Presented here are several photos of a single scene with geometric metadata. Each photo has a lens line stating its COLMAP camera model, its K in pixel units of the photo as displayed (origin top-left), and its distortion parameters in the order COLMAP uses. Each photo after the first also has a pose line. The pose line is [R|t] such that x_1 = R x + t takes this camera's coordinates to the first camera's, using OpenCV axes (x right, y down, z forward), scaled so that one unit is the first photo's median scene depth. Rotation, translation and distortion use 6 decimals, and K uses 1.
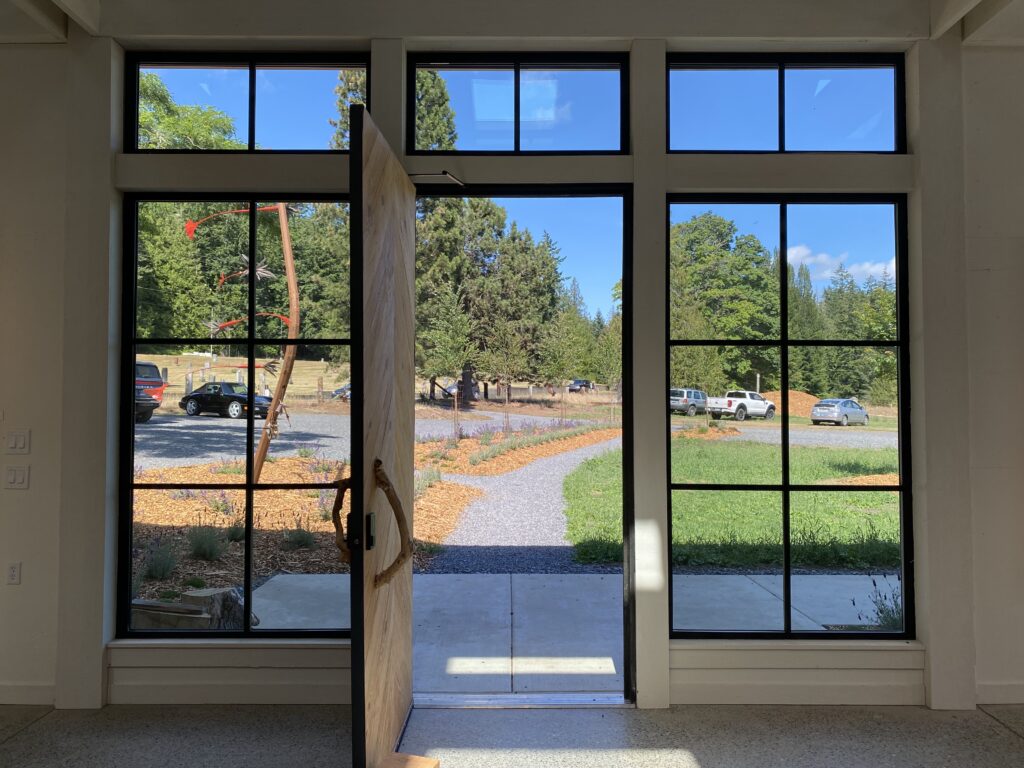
lens RADIAL K [[772.0, 0, 502.6], [0, 772.0, 381.8], [0, 0, 1]] dist [0.162865, -0.181110]
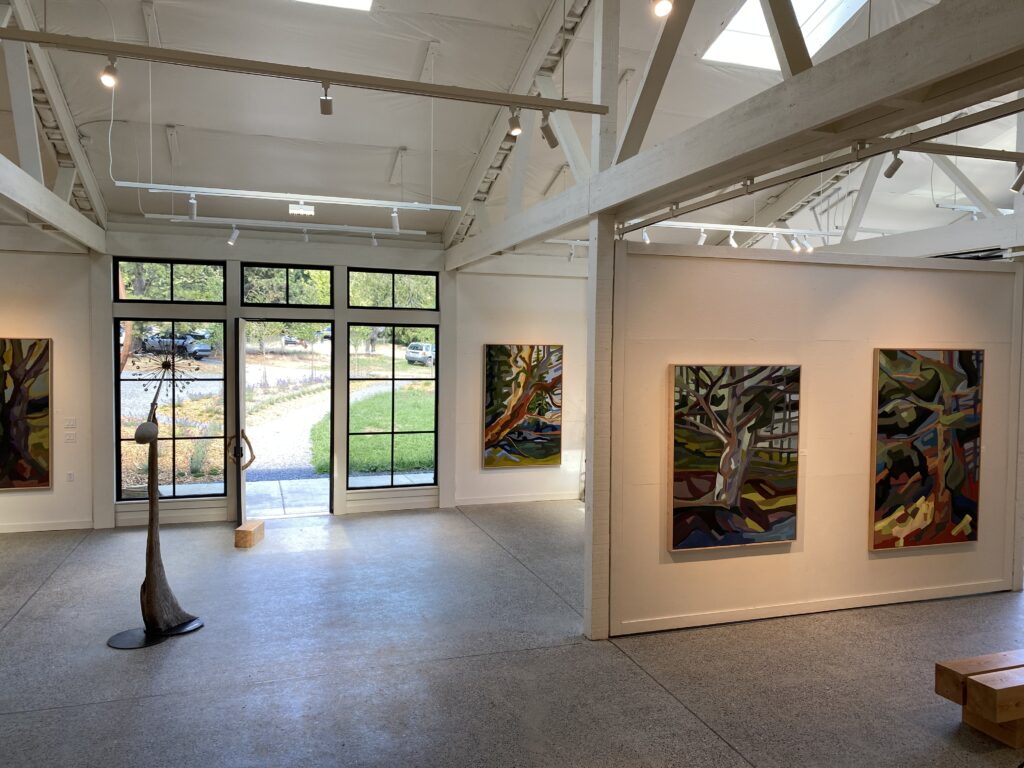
lens RADIAL K [[789.2, 0, 548.6], [0, 789.2, 381.3], [0, 0, 1]] dist [0.014773, 0.000749]
pose [[0.934660, -0.003252, 0.355528, -0.097713], [-0.024535, 0.996984, 0.073621, -0.245239], [-0.354695, -0.077533, 0.931762, -1.631757]]
